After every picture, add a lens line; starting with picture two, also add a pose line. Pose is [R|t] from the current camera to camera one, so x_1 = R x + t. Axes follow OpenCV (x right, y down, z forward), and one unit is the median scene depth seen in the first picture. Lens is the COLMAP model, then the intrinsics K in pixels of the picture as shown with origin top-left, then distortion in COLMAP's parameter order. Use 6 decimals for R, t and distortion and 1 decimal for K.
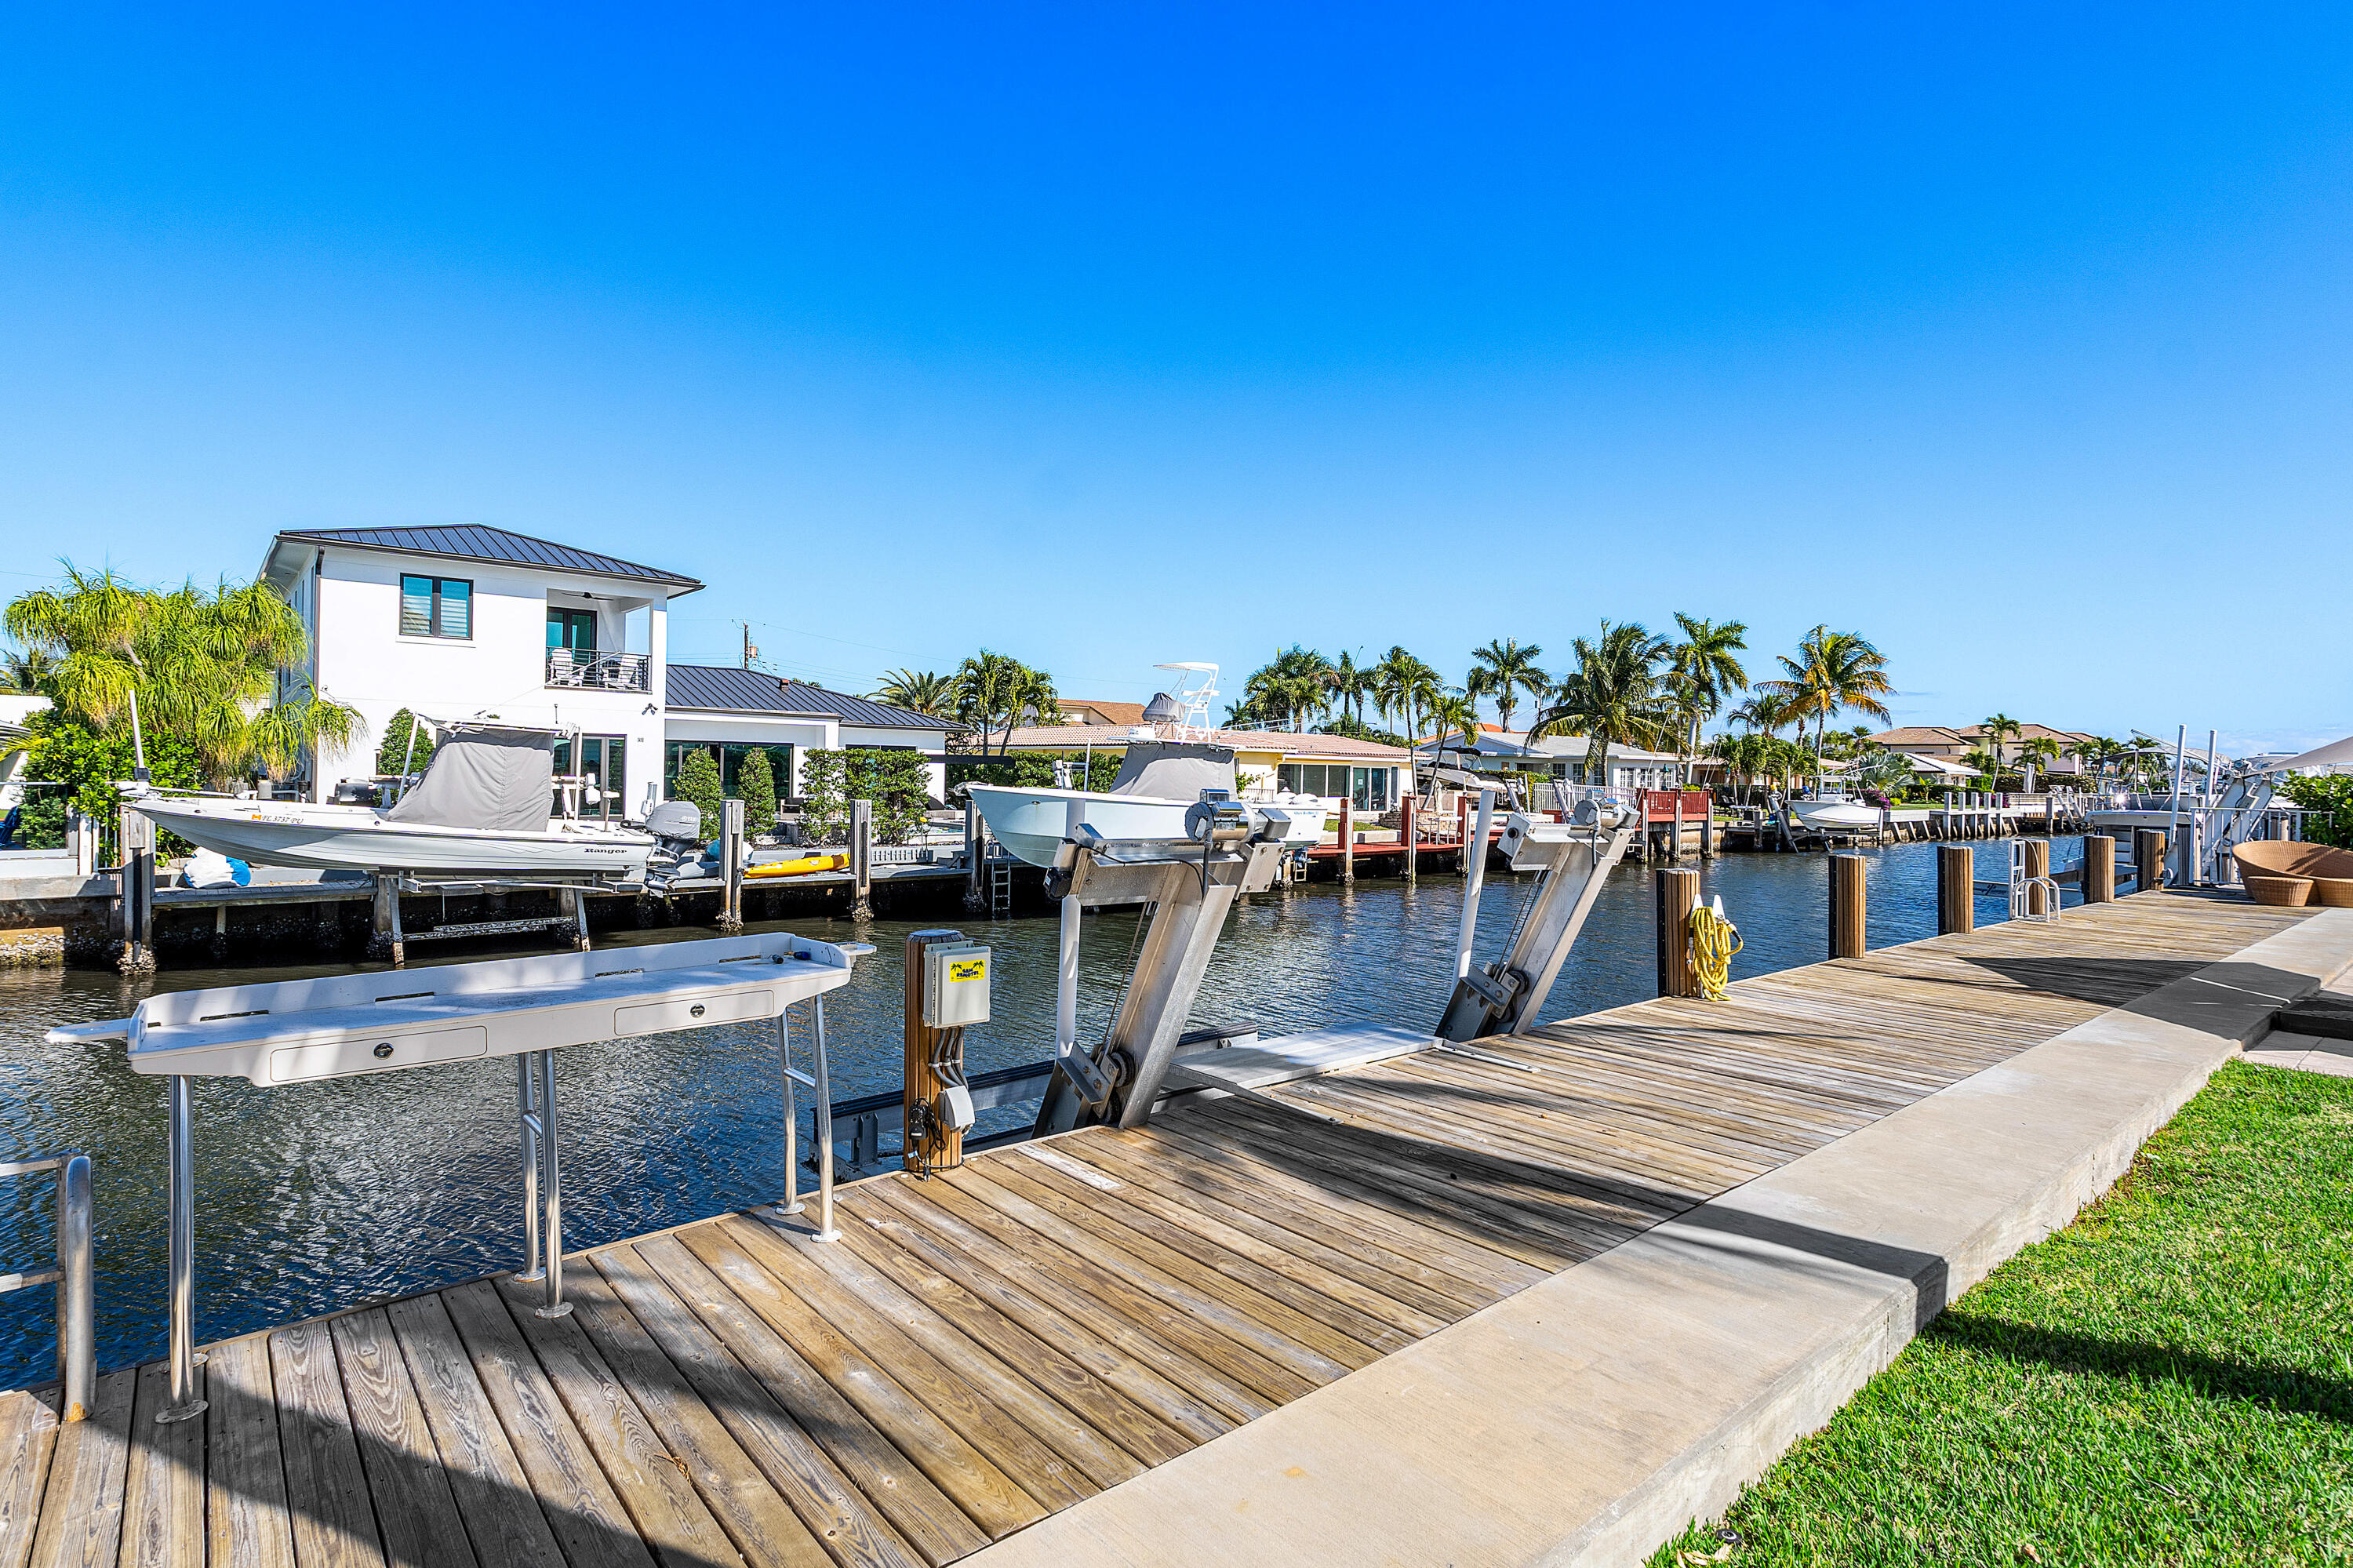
lens RADIAL K [[1148.3, 0, 1176.5], [0, 1148.3, 784.0], [0, 0, 1]] dist [0.002222, 0.000283]
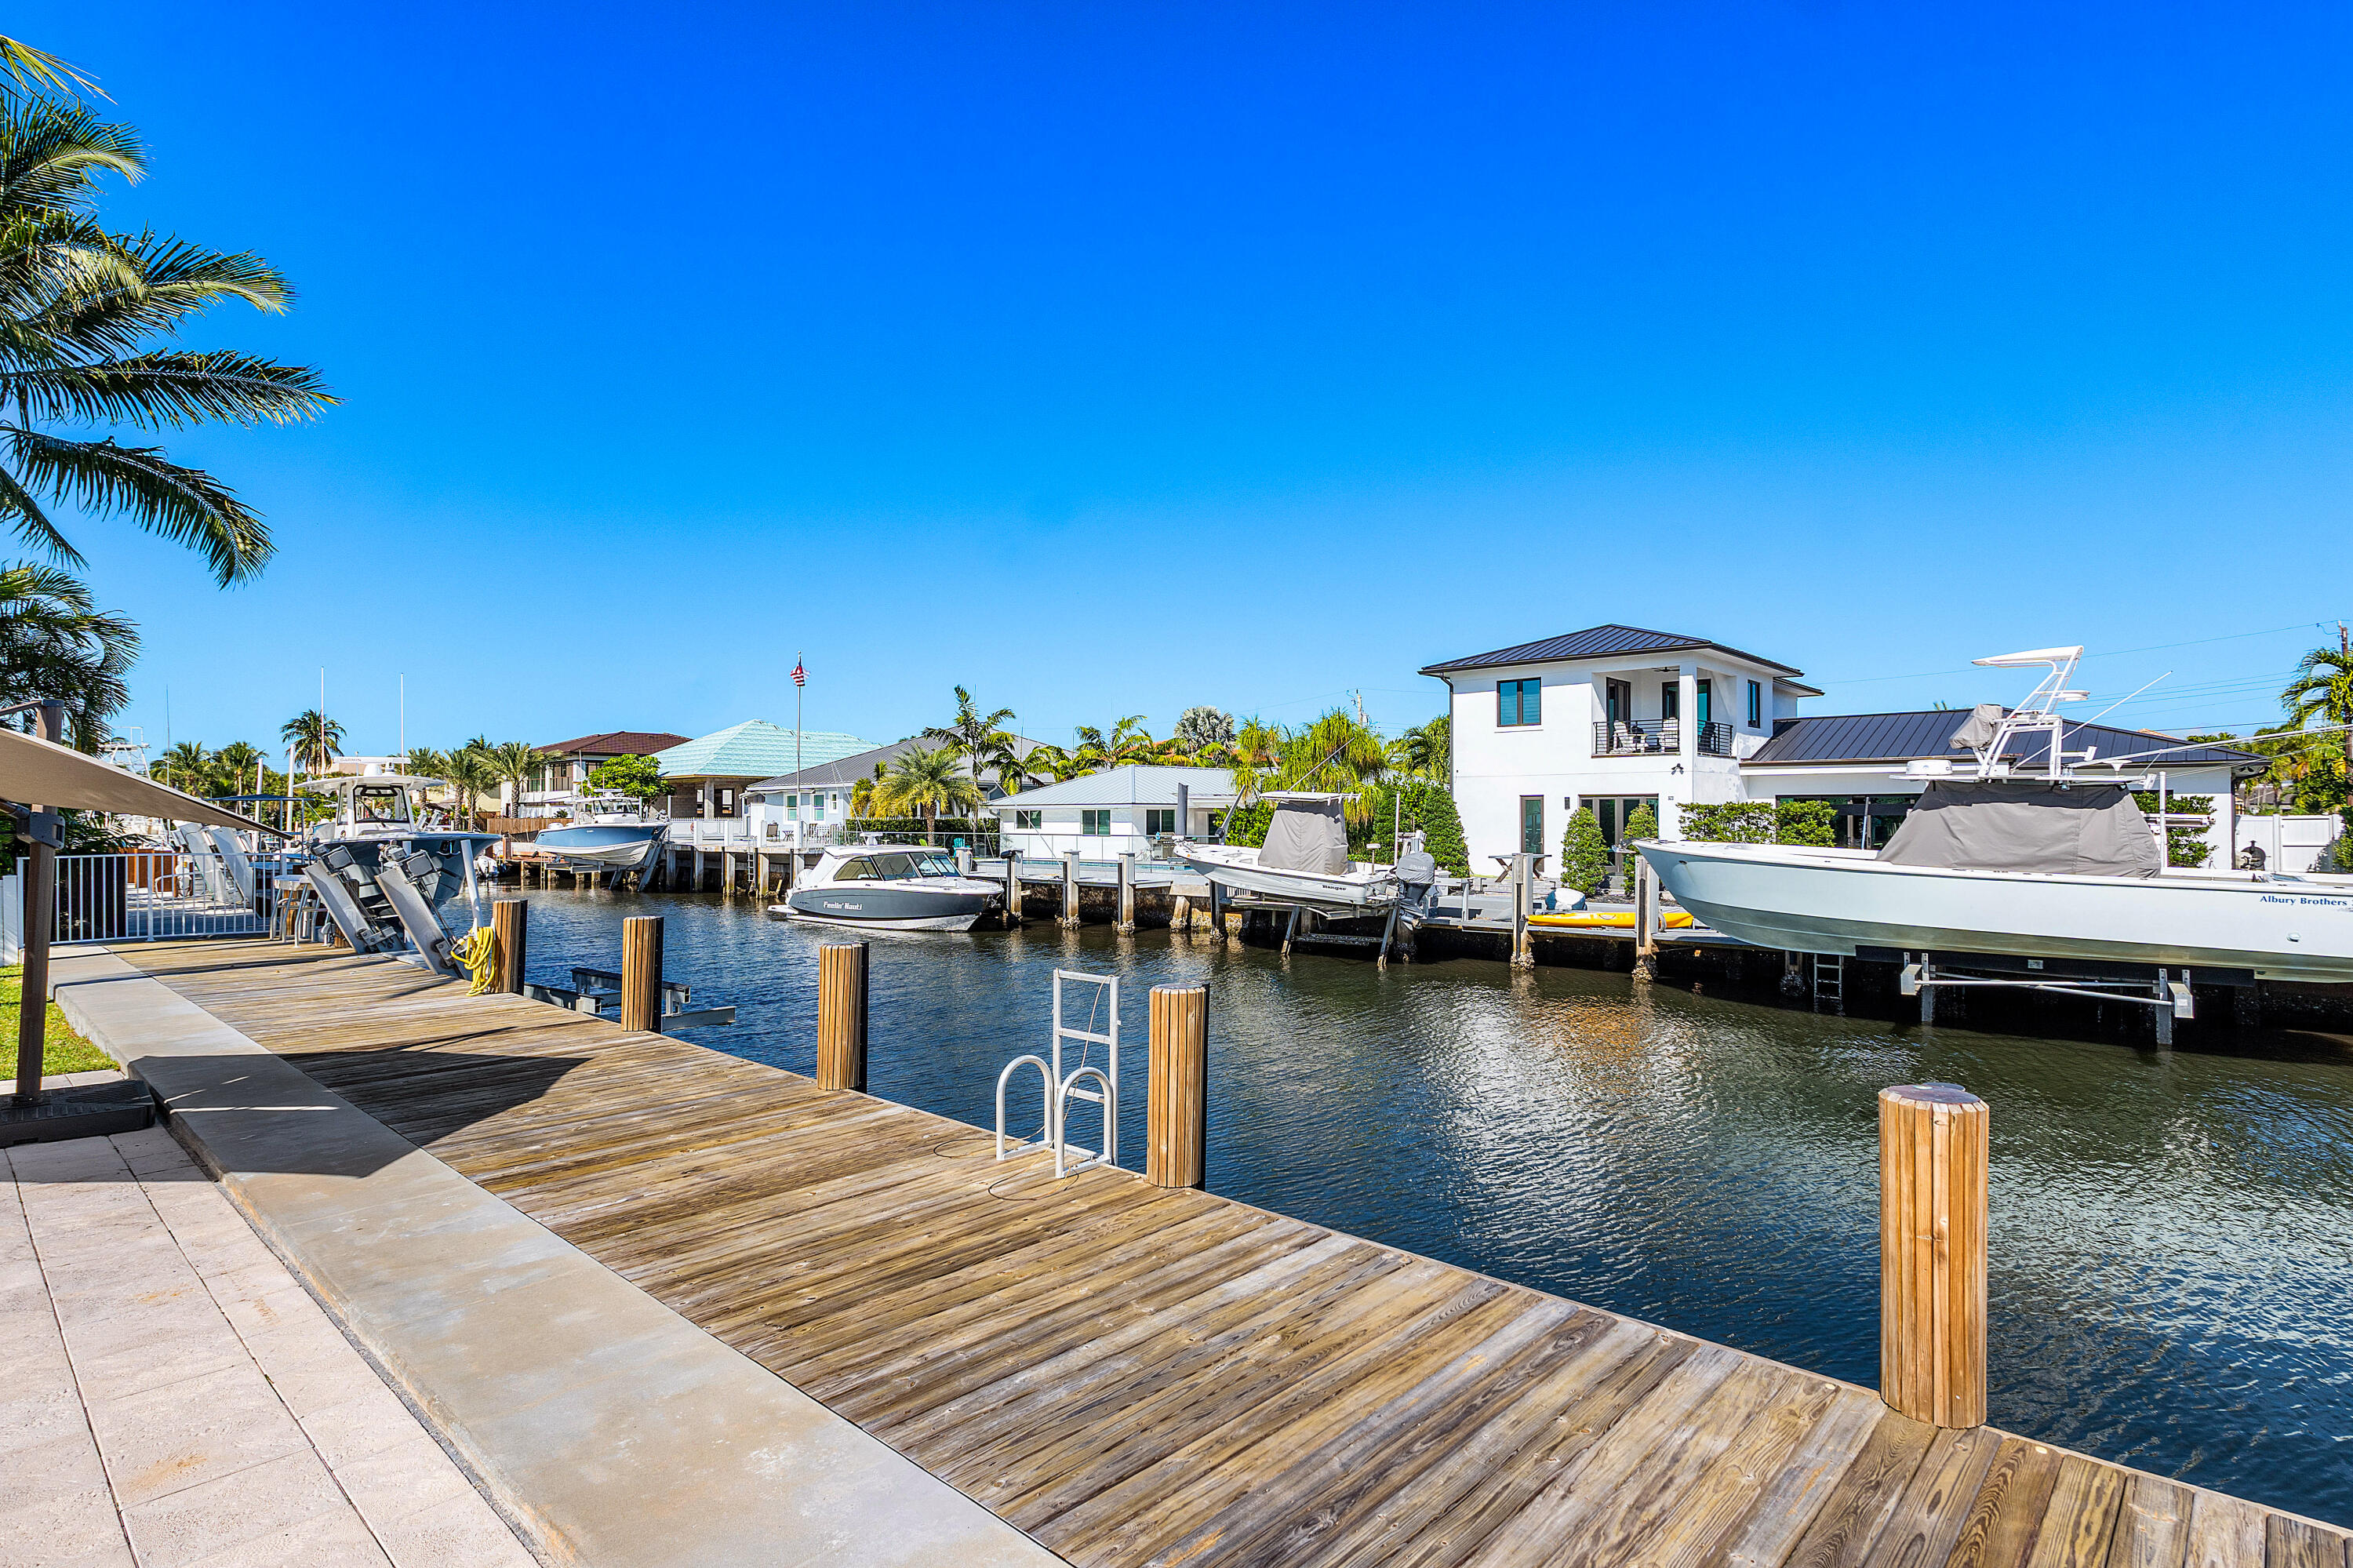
lens RADIAL K [[1148.3, 0, 1176.5], [0, 1148.3, 784.0], [0, 0, 1]] dist [0.002222, 0.000283]
pose [[0.105632, -0.044436, -0.993412, 0.601030], [-0.007114, 0.998942, -0.045440, -0.000179], [0.994380, 0.011867, 0.105204, 0.474624]]
